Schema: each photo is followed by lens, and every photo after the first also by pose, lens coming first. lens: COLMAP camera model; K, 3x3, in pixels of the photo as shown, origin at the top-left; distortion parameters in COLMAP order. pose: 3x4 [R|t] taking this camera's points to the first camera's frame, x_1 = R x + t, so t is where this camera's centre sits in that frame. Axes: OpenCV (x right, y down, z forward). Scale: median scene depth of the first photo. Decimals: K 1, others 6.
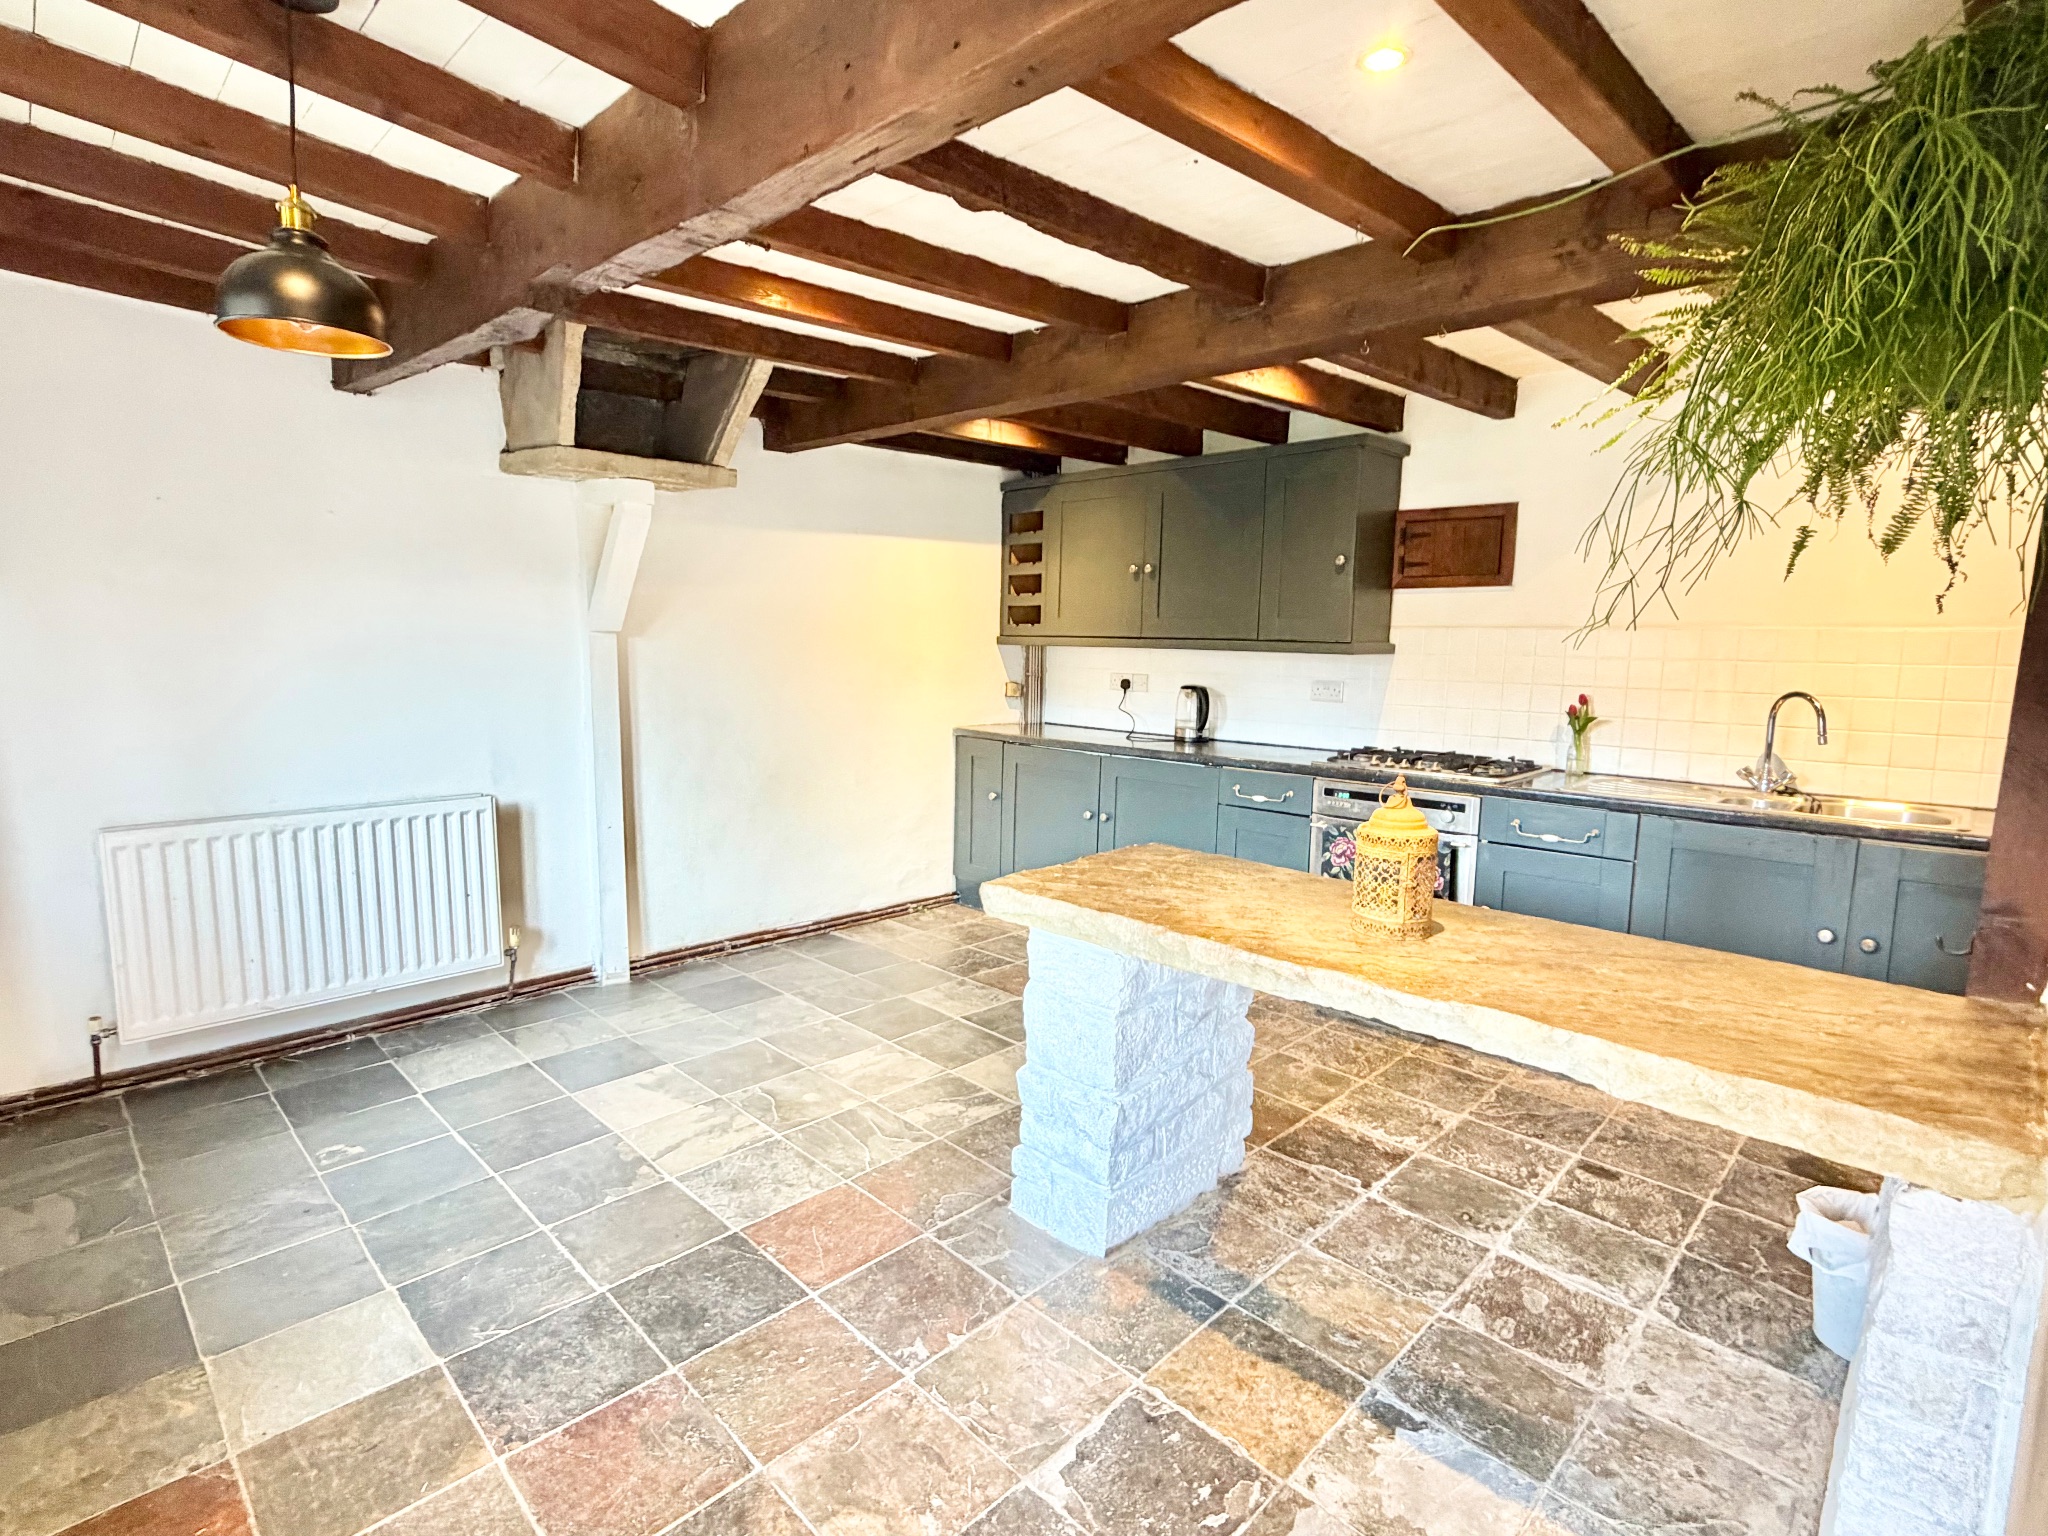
lens RADIAL K [[1006.9, 0, 1011.6], [0, 1006.9, 765.1], [0, 0, 1]] dist [-0.006300, -0.000265]
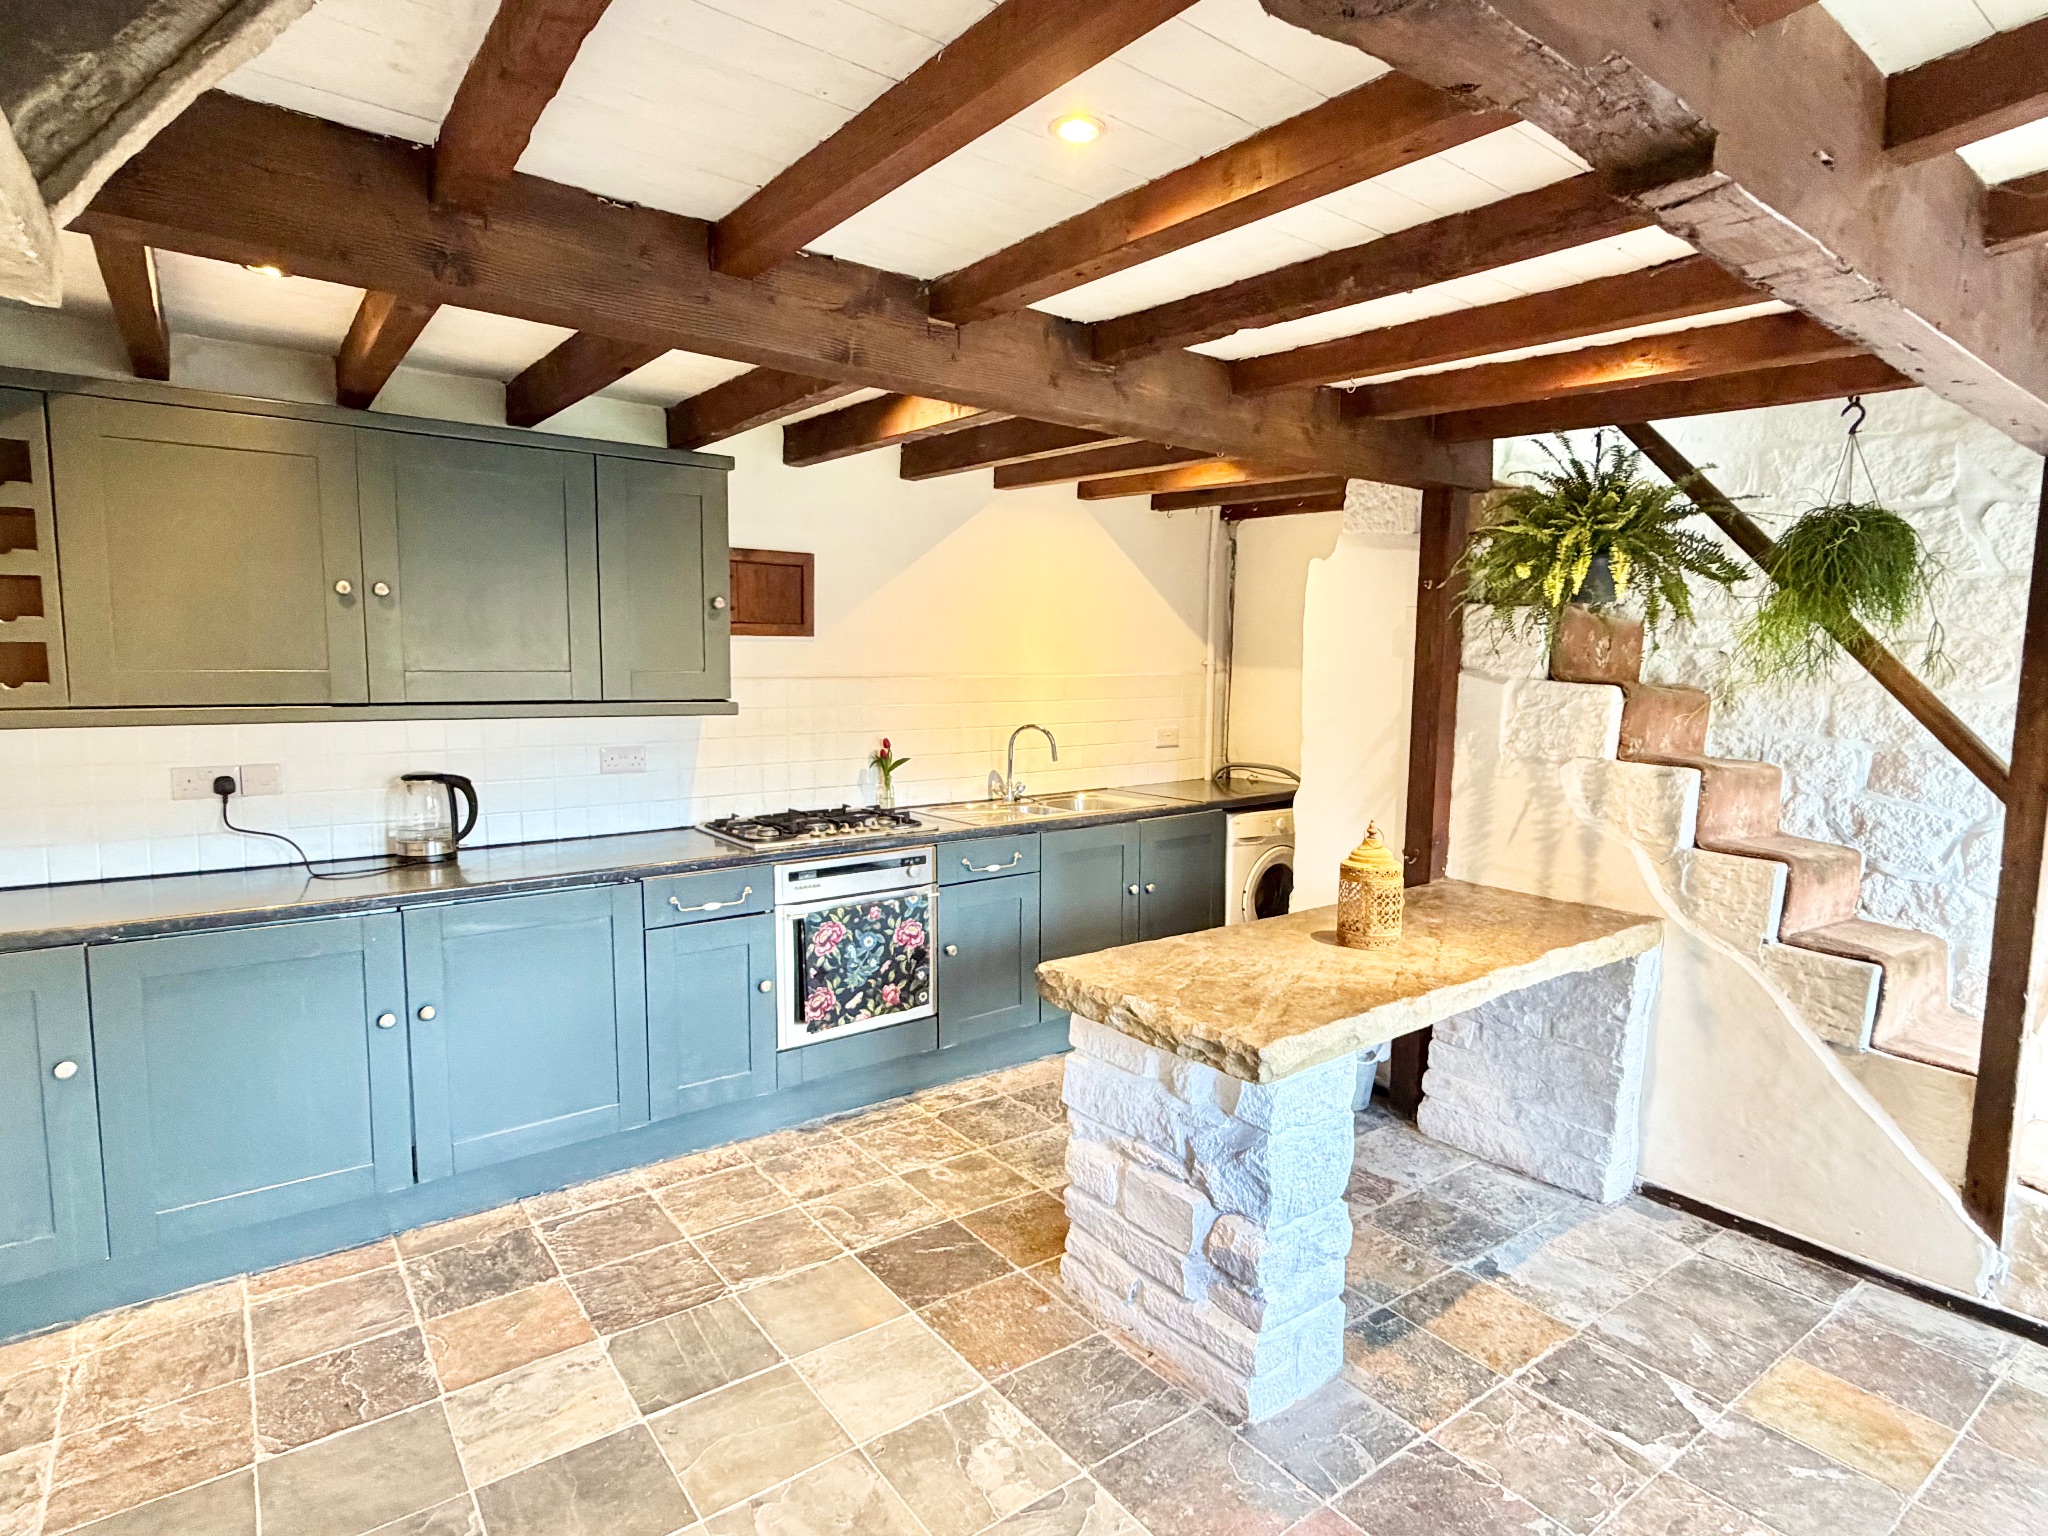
lens RADIAL K [[1078.1, 0, 1022.1], [0, 1078.1, 768.7], [0, 0, 1]] dist [-0.001134, -0.000960]
pose [[0.149803, -0.114275, 0.982090, -0.764226], [0.119164, 0.988144, 0.096802, -0.181367], [-0.981509, 0.102529, 0.161644, 0.903506]]
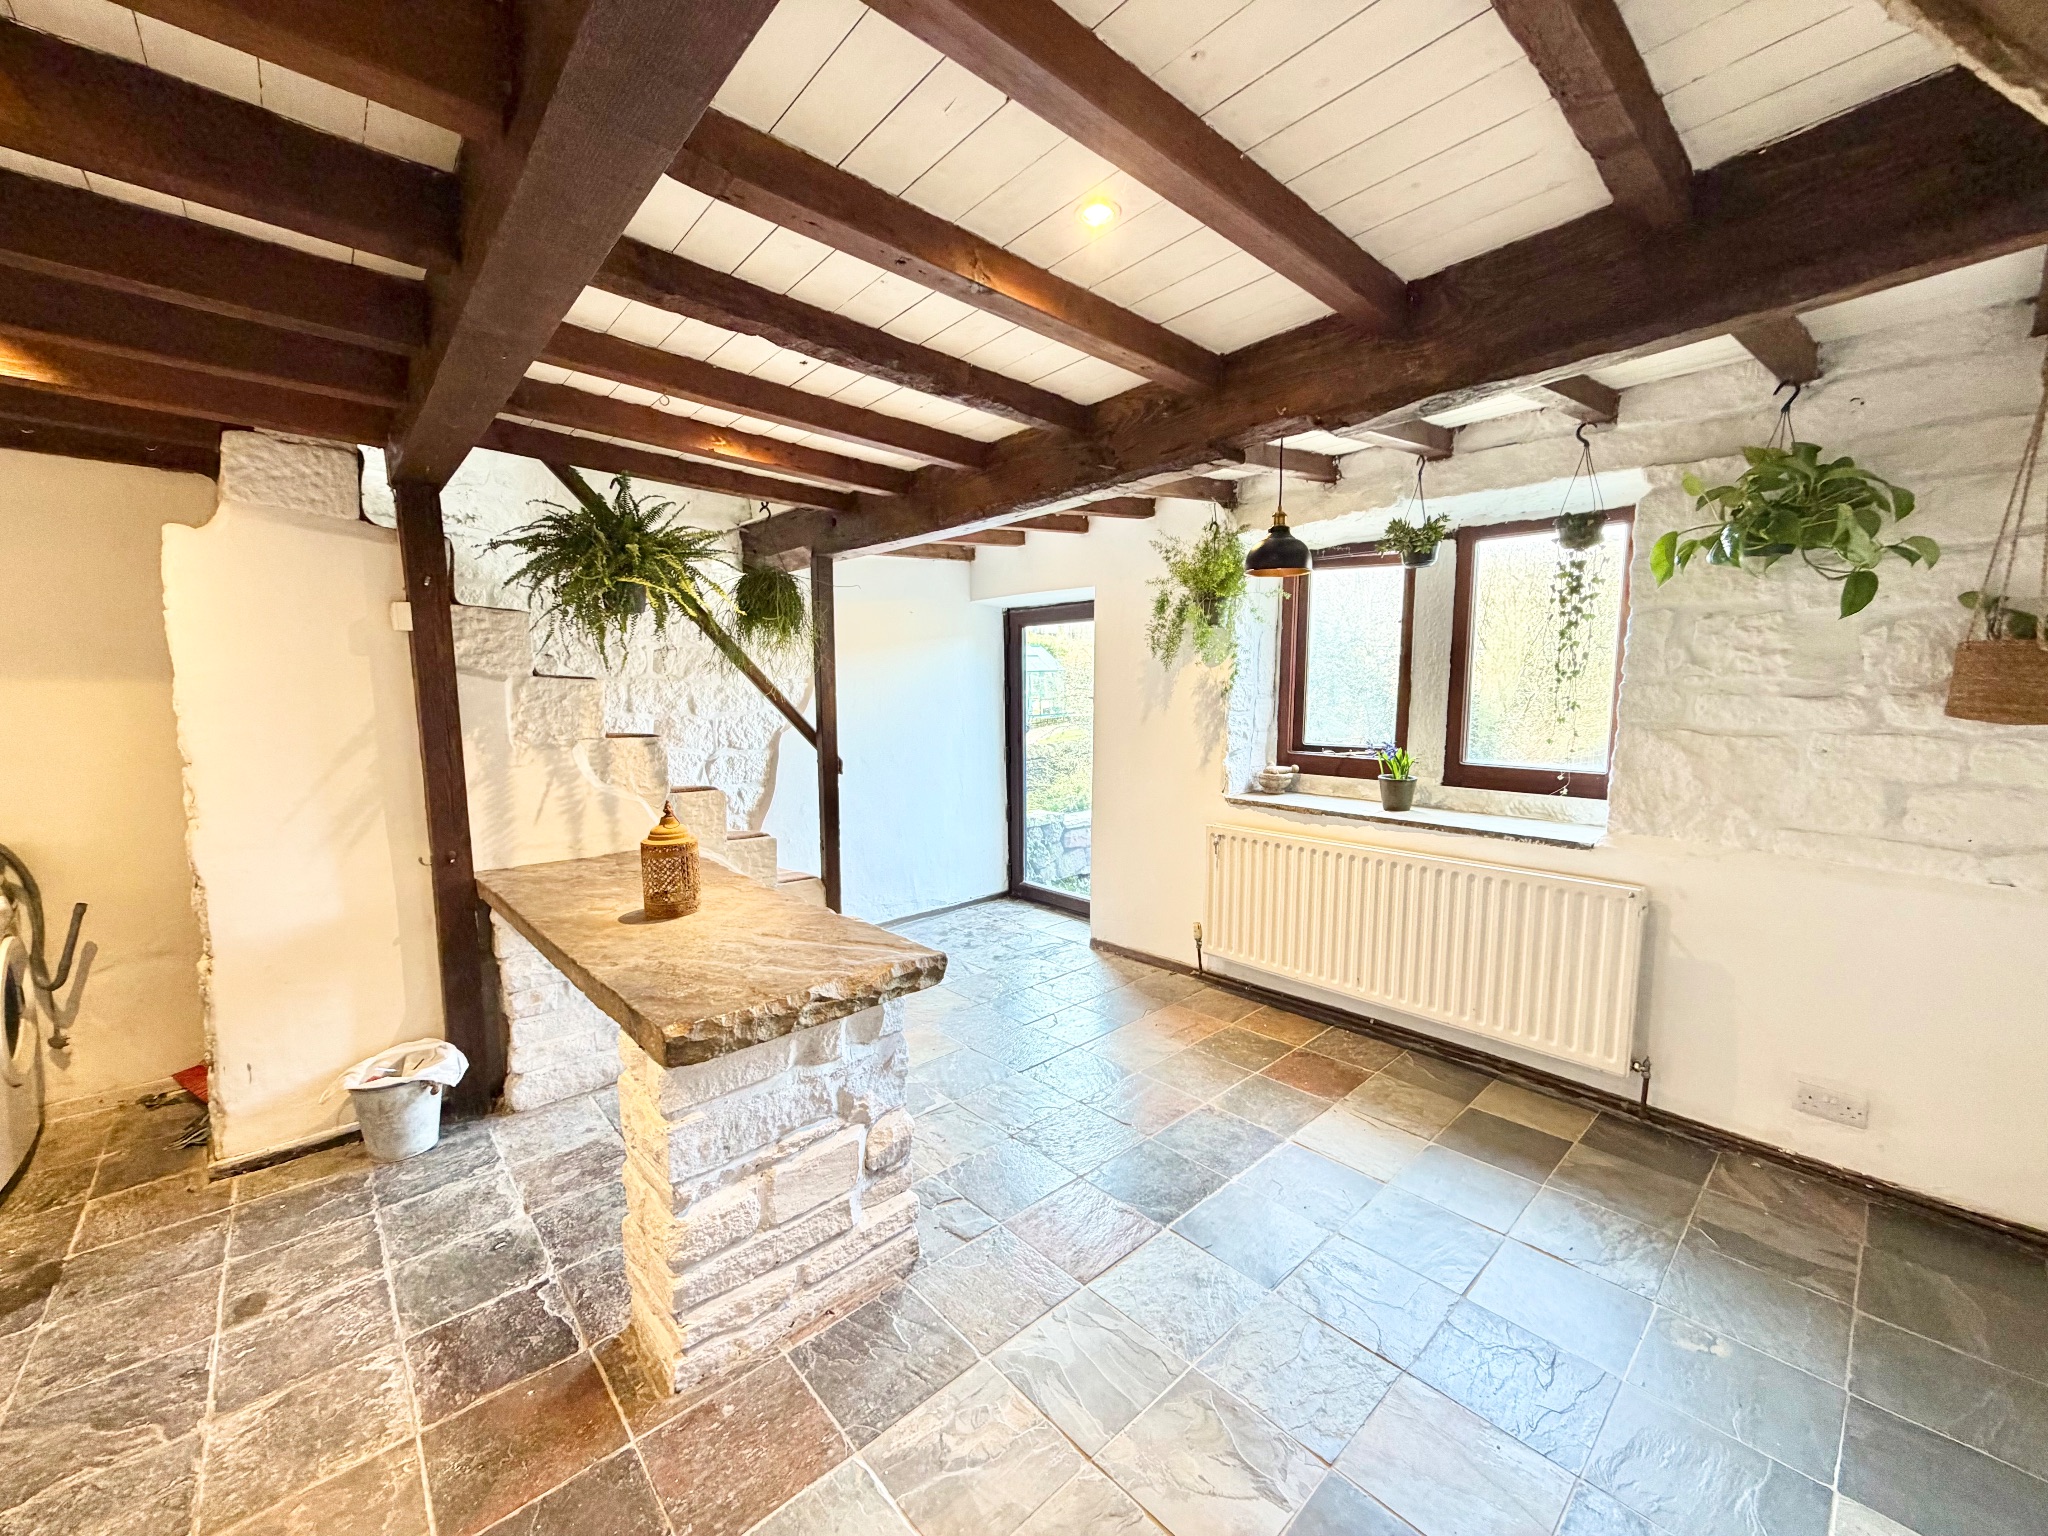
lens RADIAL K [[817.0, 0, 1014.5], [0, 817.0, 765.8], [0, 0, 1]] dist [-0.003186, 0.000666]
pose [[-0.997922, -0.018264, 0.061798, -0.129656], [-0.002976, 0.971031, 0.238934, -0.237645], [-0.064371, 0.238253, -0.969067, 1.554337]]
